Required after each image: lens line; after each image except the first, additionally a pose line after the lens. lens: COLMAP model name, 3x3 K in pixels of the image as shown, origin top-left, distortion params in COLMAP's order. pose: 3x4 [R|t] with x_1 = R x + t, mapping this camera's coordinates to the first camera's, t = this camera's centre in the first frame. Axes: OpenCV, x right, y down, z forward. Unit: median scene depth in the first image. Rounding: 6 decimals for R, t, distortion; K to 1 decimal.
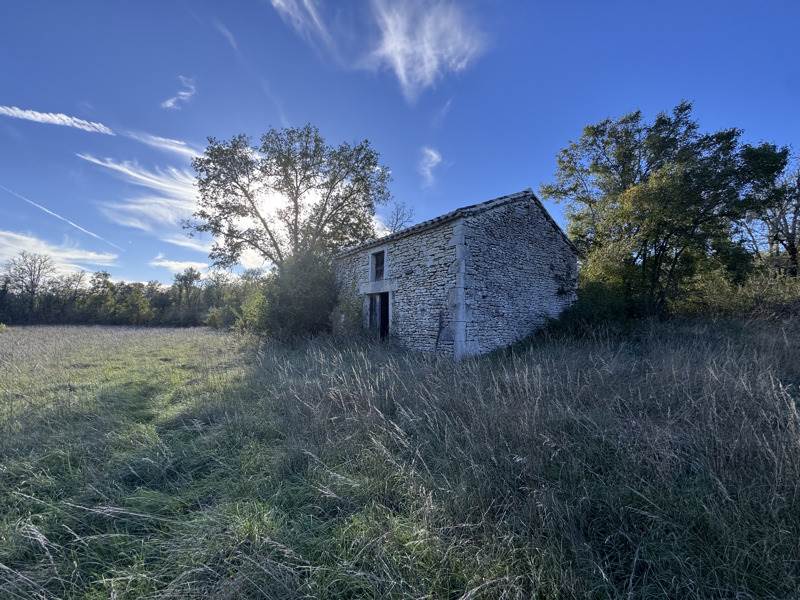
lens RADIAL K [[315.0, 0, 400.0], [0, 315.0, 300.0], [0, 0, 1]] dist [-0.004210, -0.000256]
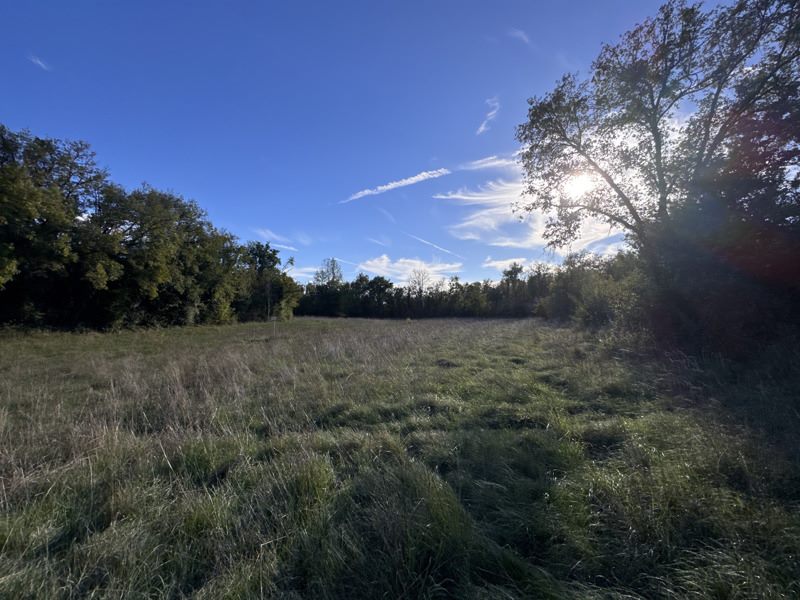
lens RADIAL K [[315.0, 0, 400.0], [0, 315.0, 300.0], [0, 0, 1]] dist [-0.004210, -0.000256]
pose [[0.589157, -0.065000, -0.805400, -0.142184], [0.093862, 0.995517, -0.011683, 0.006974], [0.802548, -0.068713, 0.592617, 0.152104]]
